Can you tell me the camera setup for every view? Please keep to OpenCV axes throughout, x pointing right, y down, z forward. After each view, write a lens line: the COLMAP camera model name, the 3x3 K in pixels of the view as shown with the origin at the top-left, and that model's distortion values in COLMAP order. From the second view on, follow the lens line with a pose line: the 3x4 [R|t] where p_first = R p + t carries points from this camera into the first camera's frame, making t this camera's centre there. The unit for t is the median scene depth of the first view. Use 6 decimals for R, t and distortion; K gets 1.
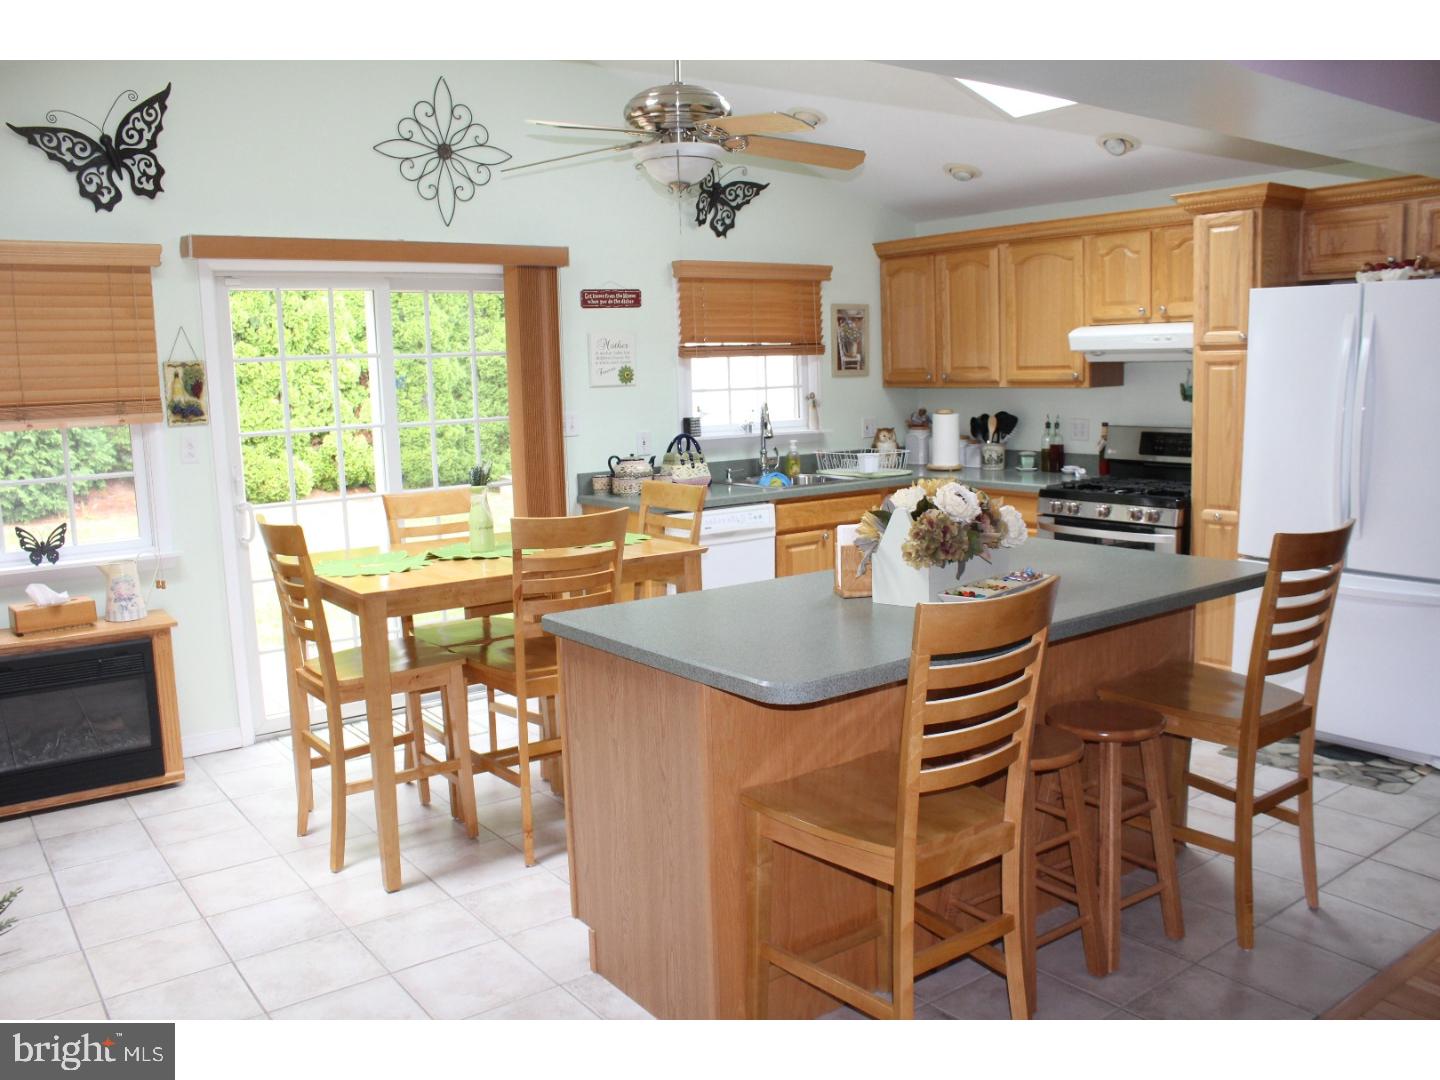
lens RADIAL K [[1182.3, 0, 720.0], [0, 1182.3, 540.0], [0, 0, 1]] dist [-0.154841, 0.136274]
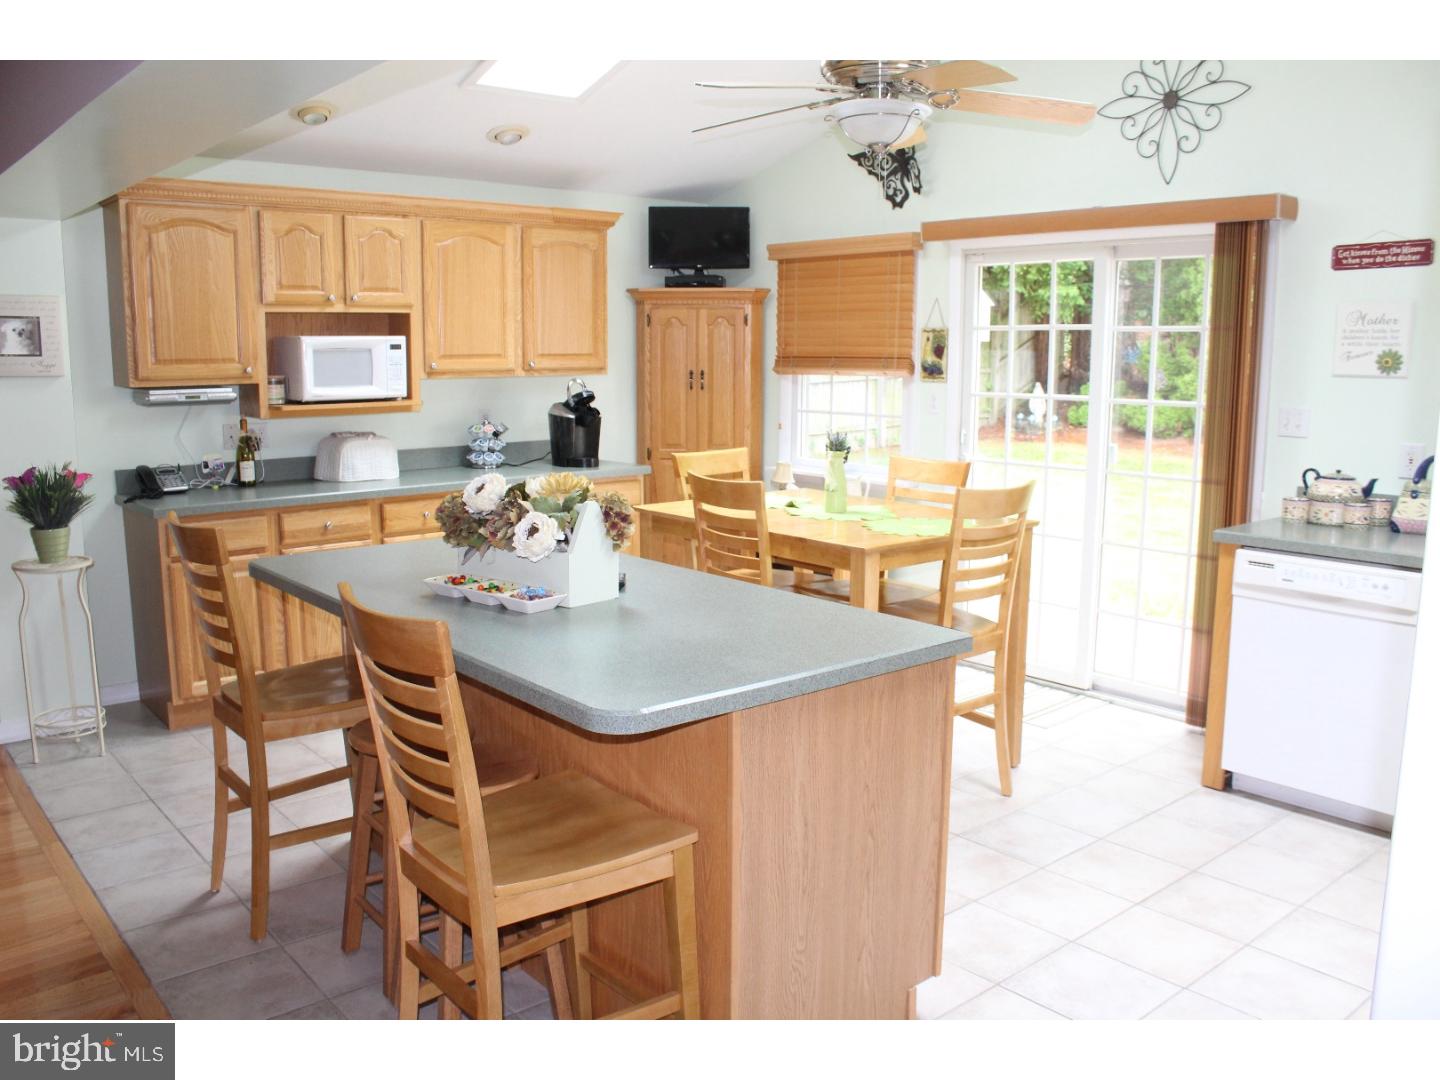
lens RADIAL K [[1182.3, 0, 720.0], [0, 1182.3, 540.0], [0, 0, 1]] dist [-0.154841, 0.136274]
pose [[0.059729, 0.187736, -0.980402, 0.742719], [-0.147916, 0.972977, 0.177303, -0.122135], [0.987195, 0.134427, 0.085884, 0.694888]]
